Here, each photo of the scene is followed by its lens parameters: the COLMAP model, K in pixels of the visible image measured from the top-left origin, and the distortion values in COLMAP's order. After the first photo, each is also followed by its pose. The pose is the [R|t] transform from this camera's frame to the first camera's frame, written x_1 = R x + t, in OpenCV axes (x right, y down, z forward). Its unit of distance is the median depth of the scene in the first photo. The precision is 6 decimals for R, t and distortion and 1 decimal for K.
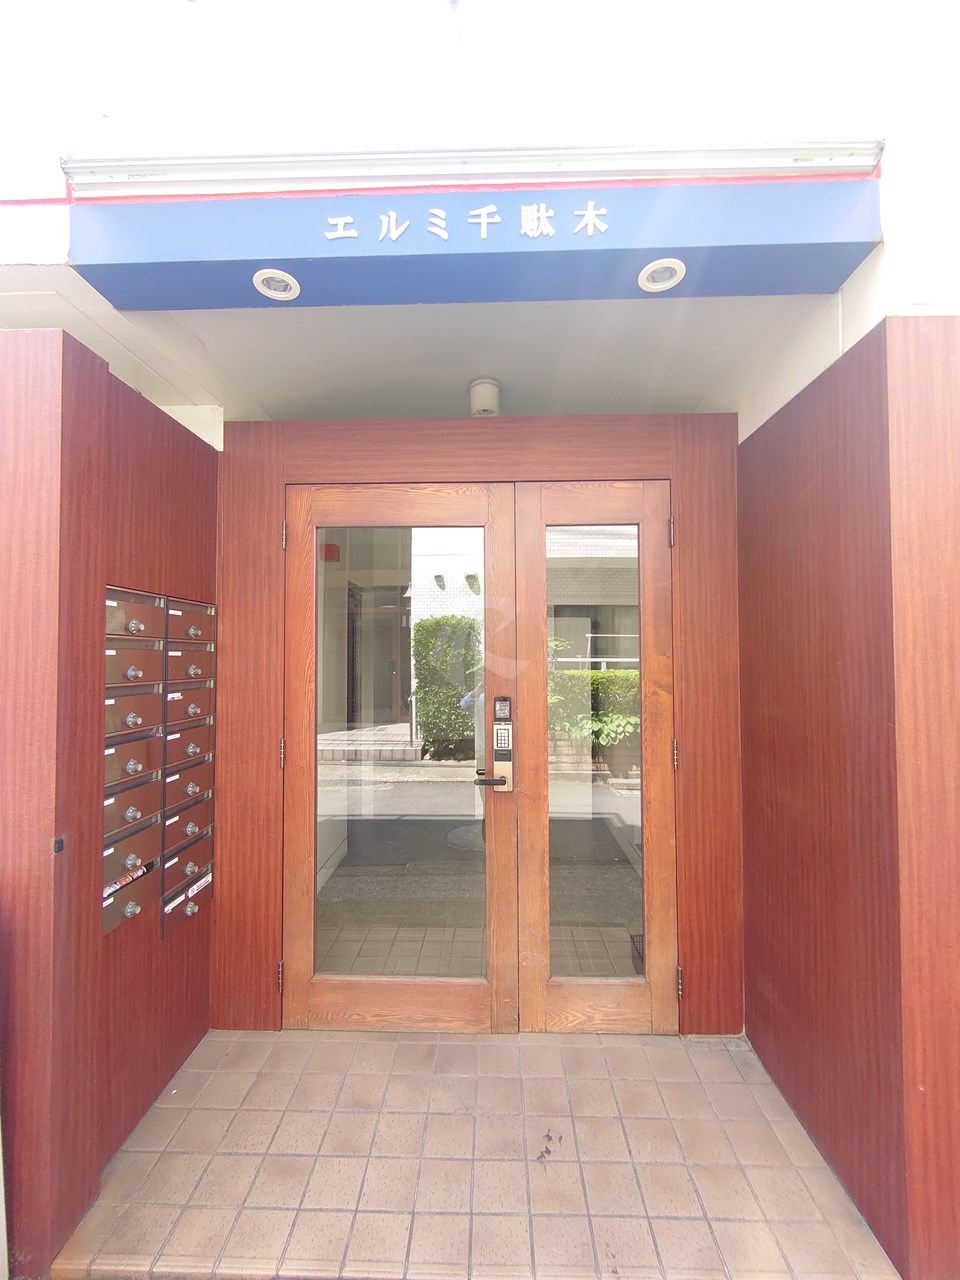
lens RADIAL K [[565.7, 0, 482.4], [0, 565.7, 640.3], [0, 0, 1]] dist [-0.002557, -0.000109]
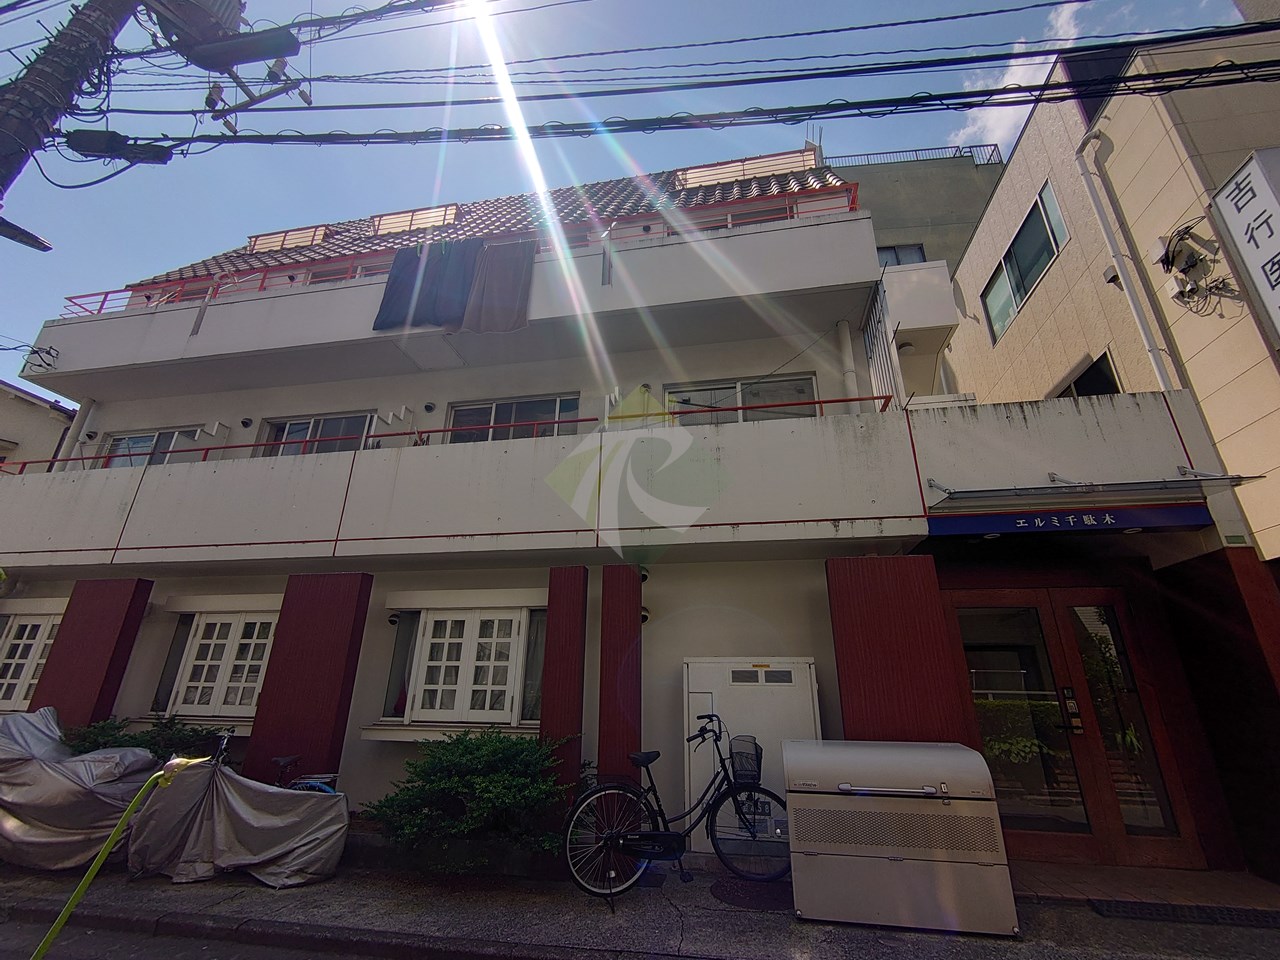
lens RADIAL K [[565.7, 0, 638.8], [0, 565.7, 481.2], [0, 0, 1]] dist [-0.002557, -0.000109]
pose [[0.985169, -0.045299, -0.165499, -1.164600], [-0.012980, 0.942083, -0.335130, 0.100319], [0.171095, 0.332308, 0.927523, -1.539491]]
